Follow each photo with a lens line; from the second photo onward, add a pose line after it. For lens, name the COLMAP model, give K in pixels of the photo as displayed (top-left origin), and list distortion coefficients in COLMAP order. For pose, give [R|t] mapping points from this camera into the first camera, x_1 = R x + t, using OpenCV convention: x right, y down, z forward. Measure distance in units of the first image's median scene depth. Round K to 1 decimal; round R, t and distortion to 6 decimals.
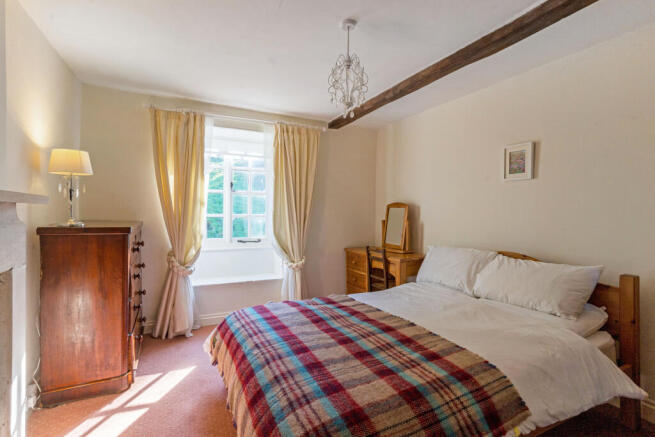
lens RADIAL K [[308.3, 0, 328.8], [0, 308.3, 210.7], [0, 0, 1]] dist [-0.019143, 0.001119]
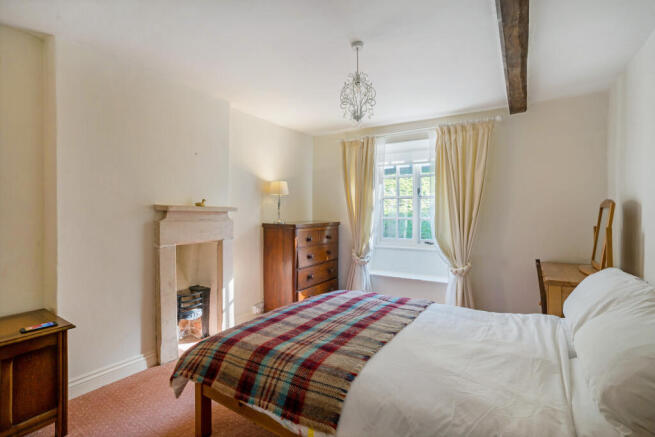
lens RADIAL K [[308.3, 0, 328.8], [0, 308.3, 210.7], [0, 0, 1]] dist [-0.019143, 0.001119]
pose [[0.511730, -0.018412, -0.858949, 0.960324], [0.006115, 0.999823, -0.017789, 0.010737], [0.859124, 0.003851, 0.511752, 0.339879]]
